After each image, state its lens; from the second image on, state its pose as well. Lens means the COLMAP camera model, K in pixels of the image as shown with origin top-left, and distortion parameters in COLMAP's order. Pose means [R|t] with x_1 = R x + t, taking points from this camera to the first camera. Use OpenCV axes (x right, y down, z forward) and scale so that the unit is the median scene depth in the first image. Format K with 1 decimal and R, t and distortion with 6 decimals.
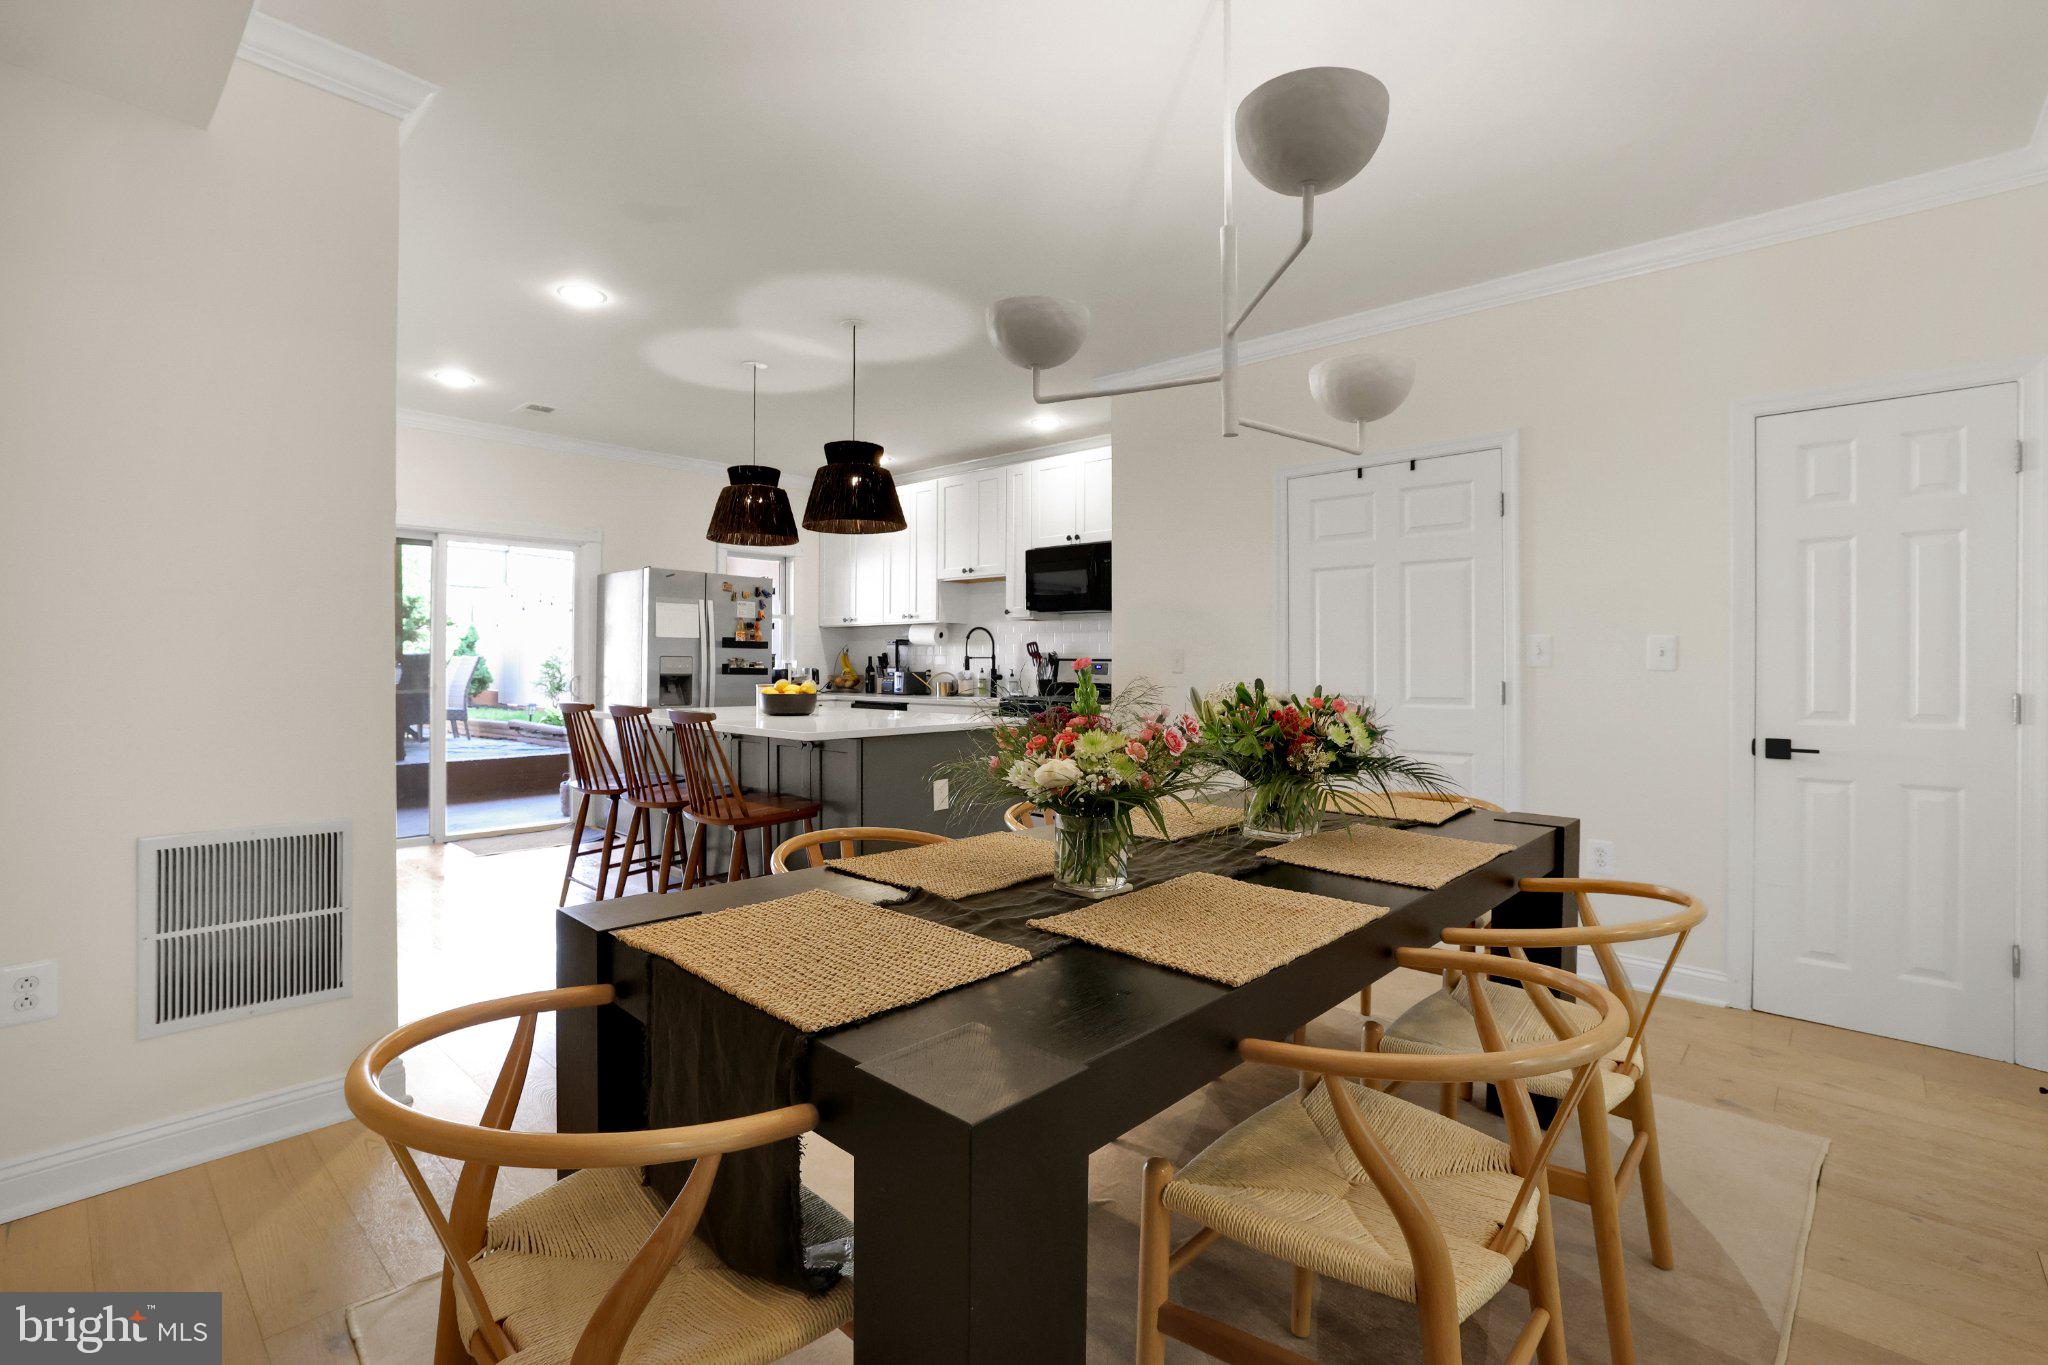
lens RADIAL K [[974.4, 0, 1033.2], [0, 974.4, 659.4], [0, 0, 1]] dist [-0.038859, 0.024770]
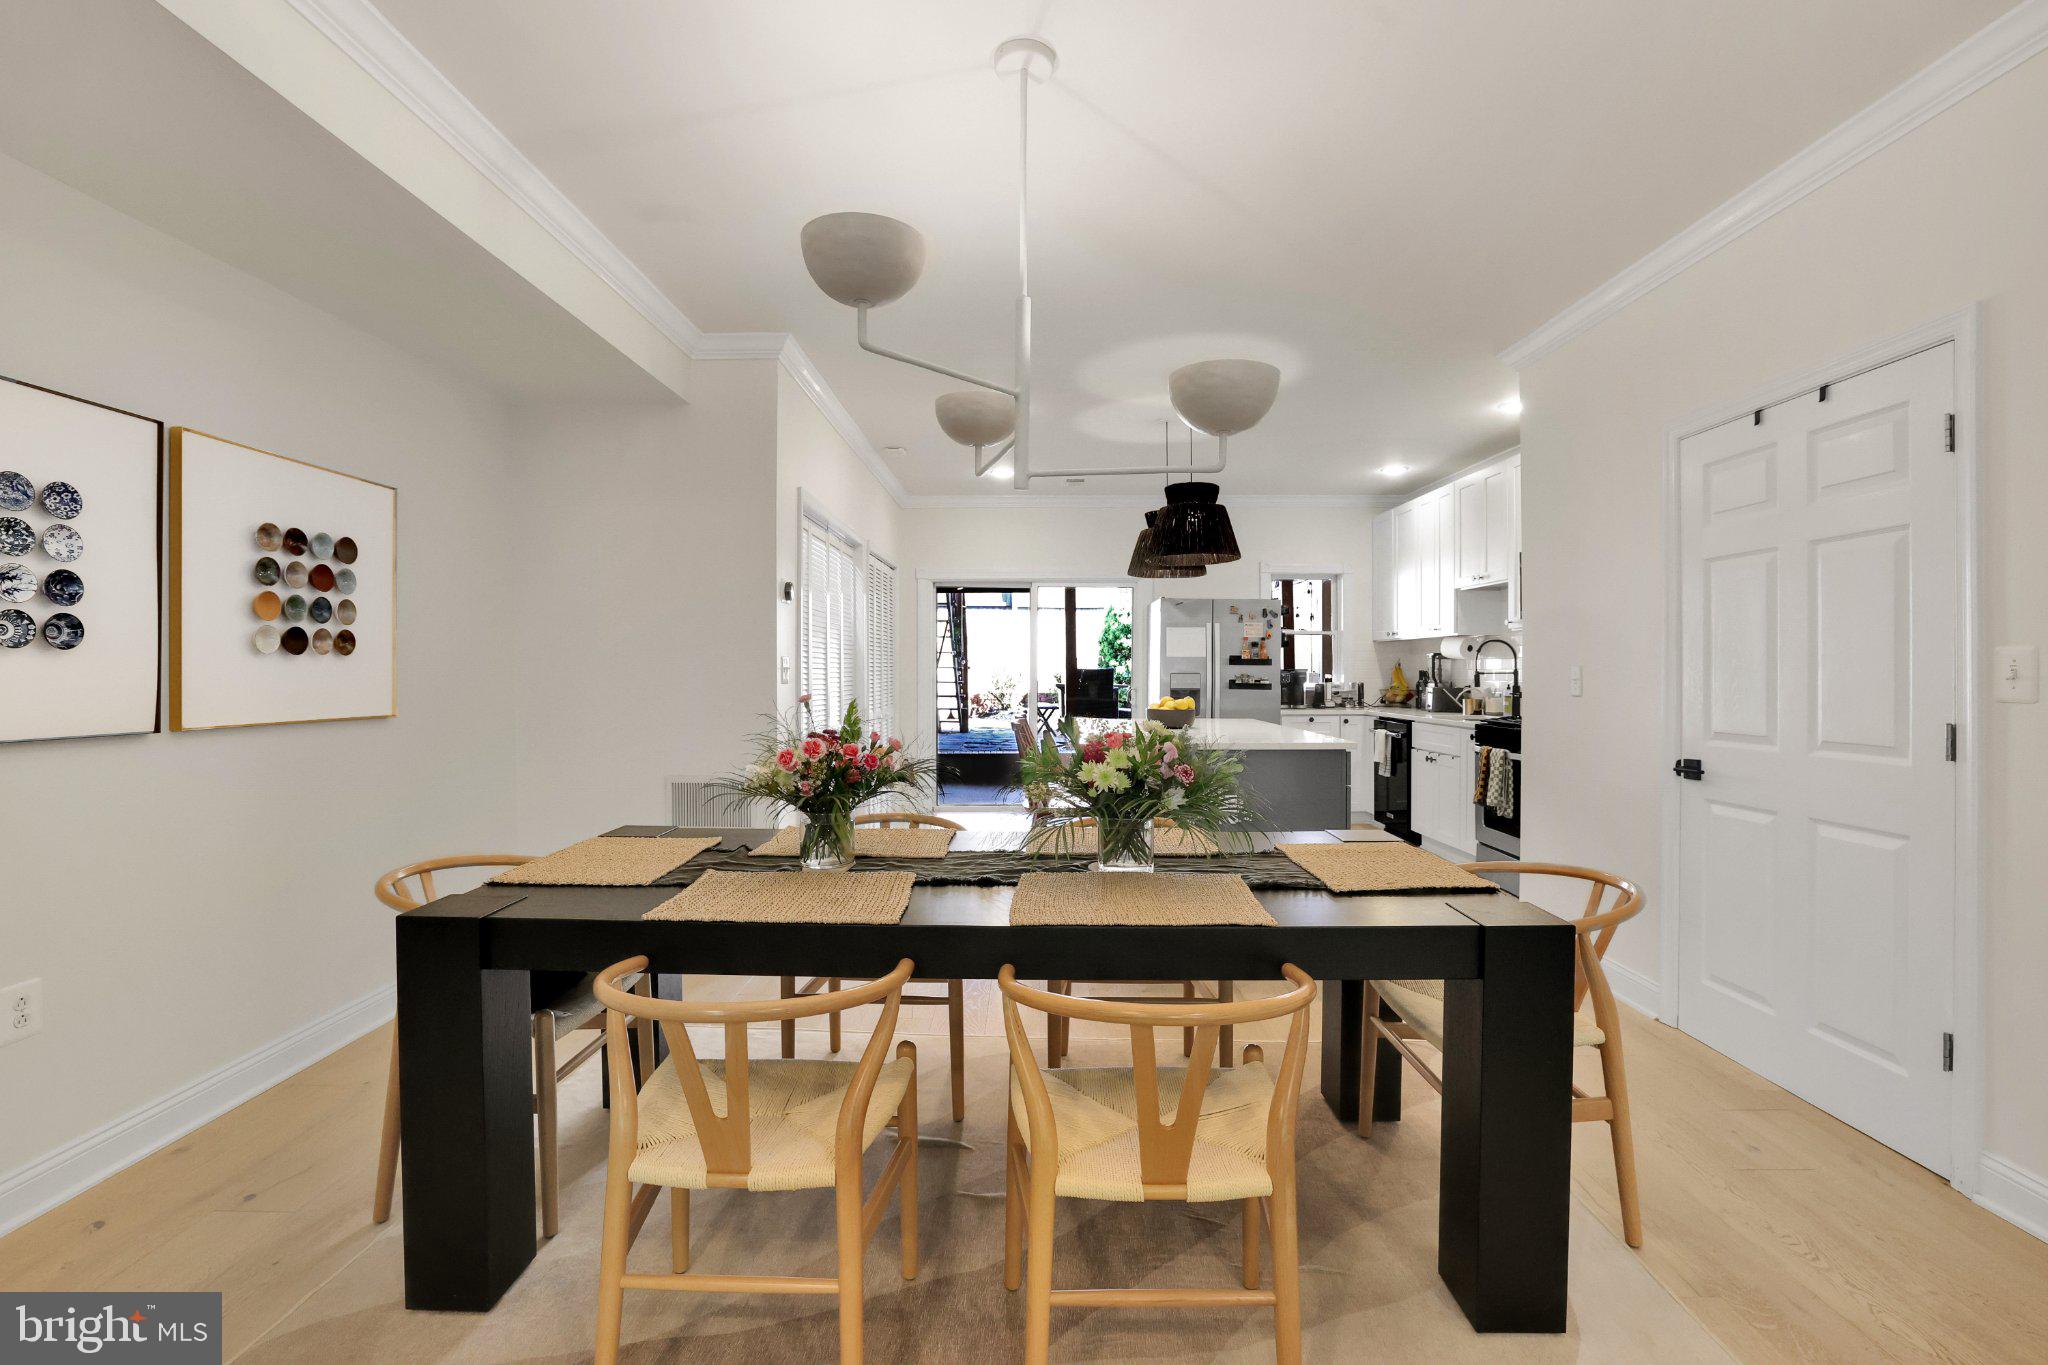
lens RADIAL K [[930.5, 0, 981.0], [0, 930.5, 677.8], [0, 0, 1]] dist [-0.045289, 0.021080]
pose [[0.641386, 0.004735, -0.767203, 0.298414], [0.004073, 0.999946, 0.009576, -0.008019], [0.767207, -0.009267, 0.641332, 0.091978]]
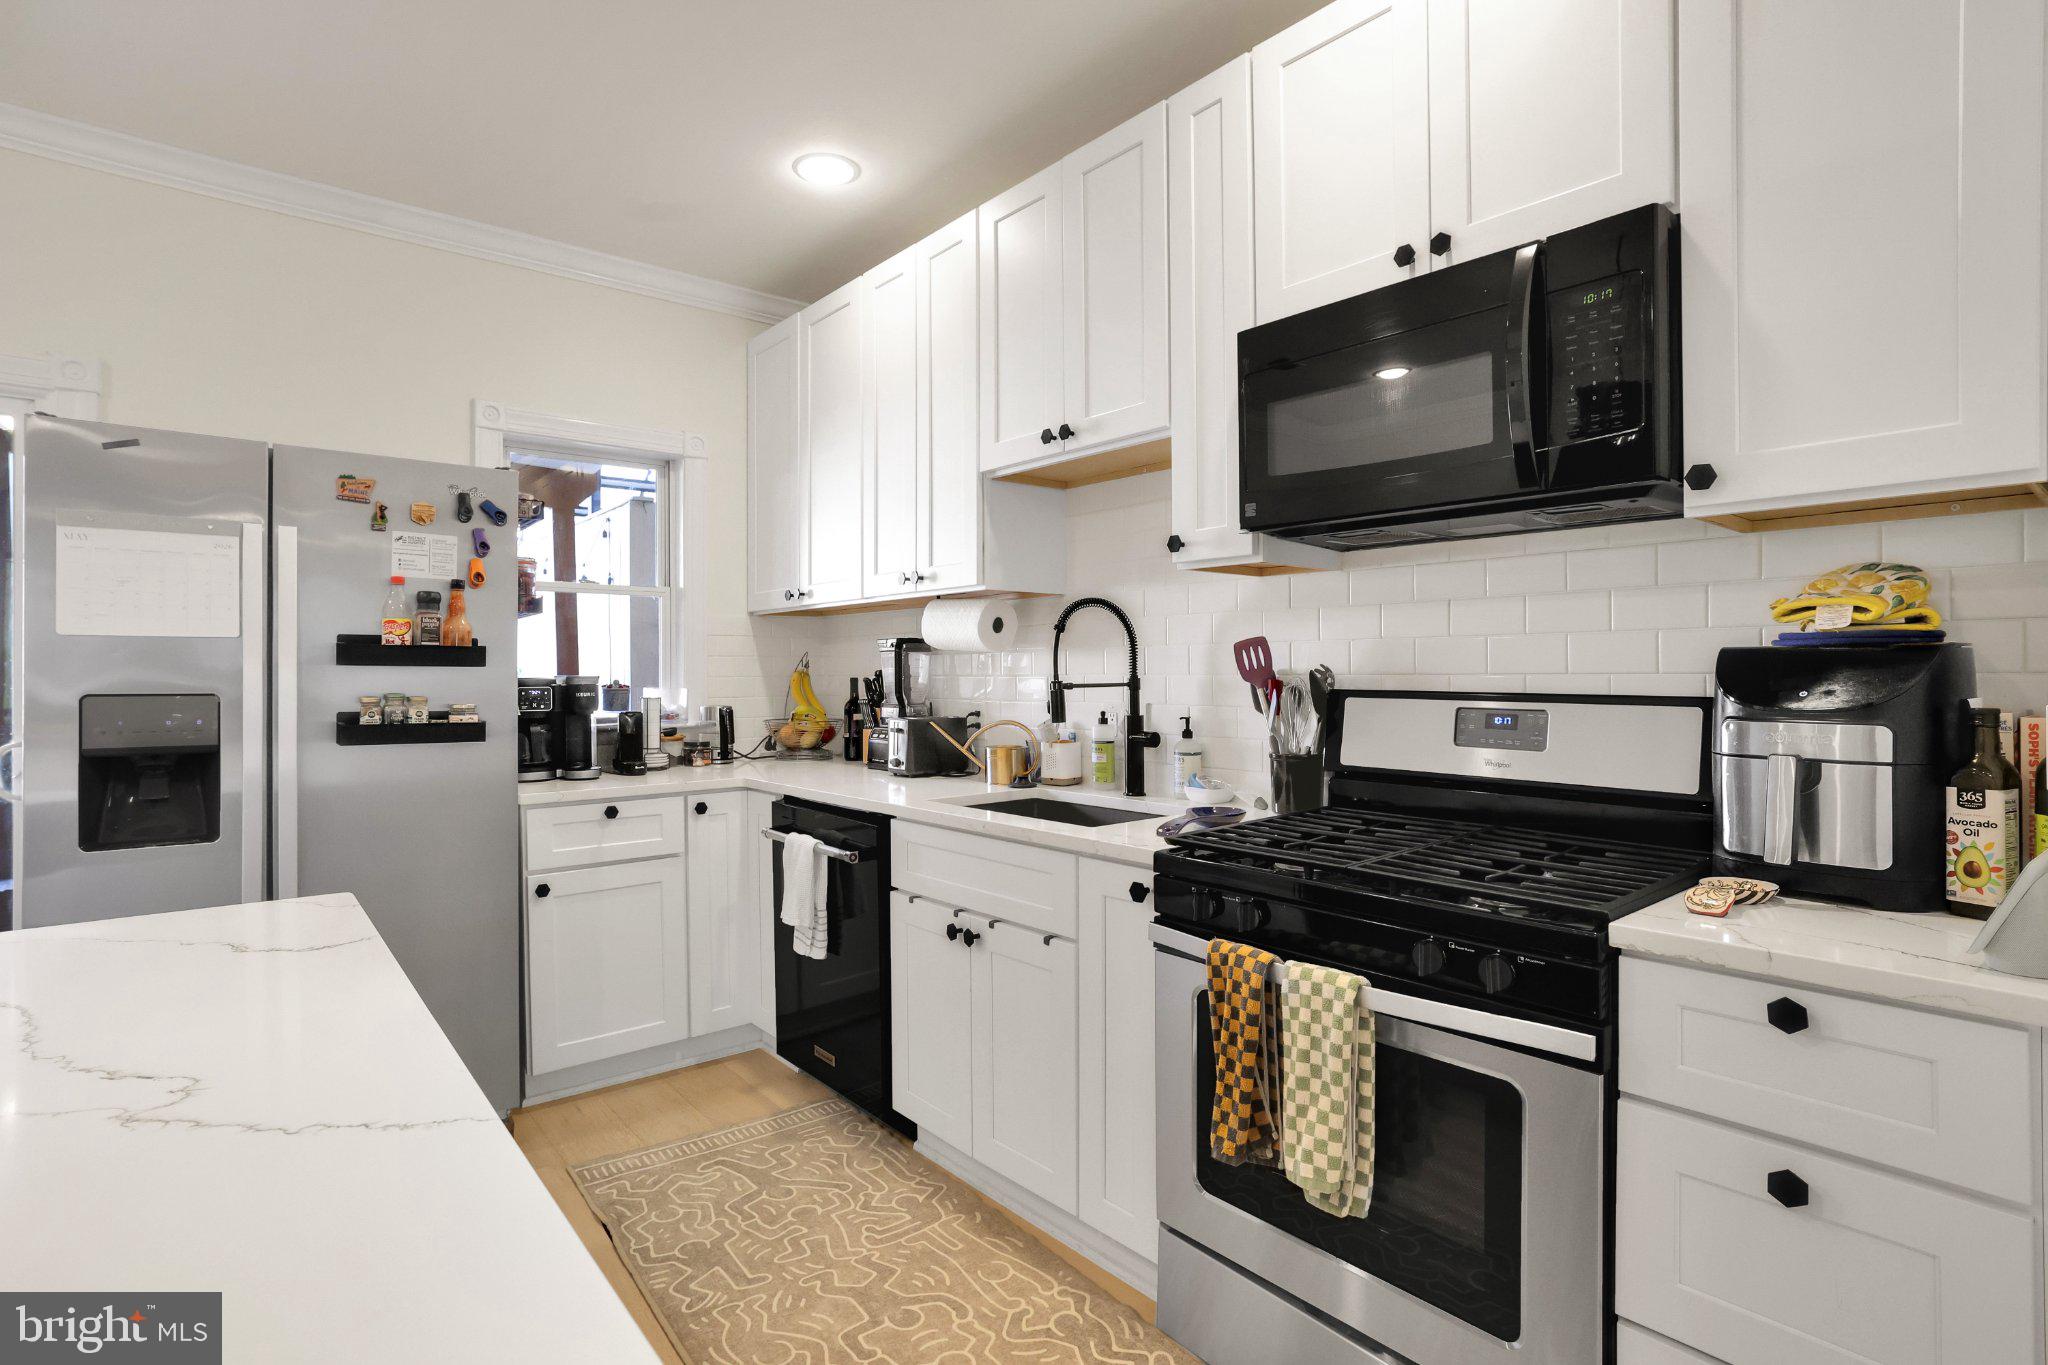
lens RADIAL K [[1023.6, 0, 1024.0], [0, 1023.6, 682.5], [0, 0, 1]] dist [-0.050087, 0.030374]
pose [[0.988910, -0.006148, -0.148388, -0.025874], [0.008434, 0.999855, 0.014781, -0.008675], [0.148276, -0.015869, 0.988819, 0.647753]]
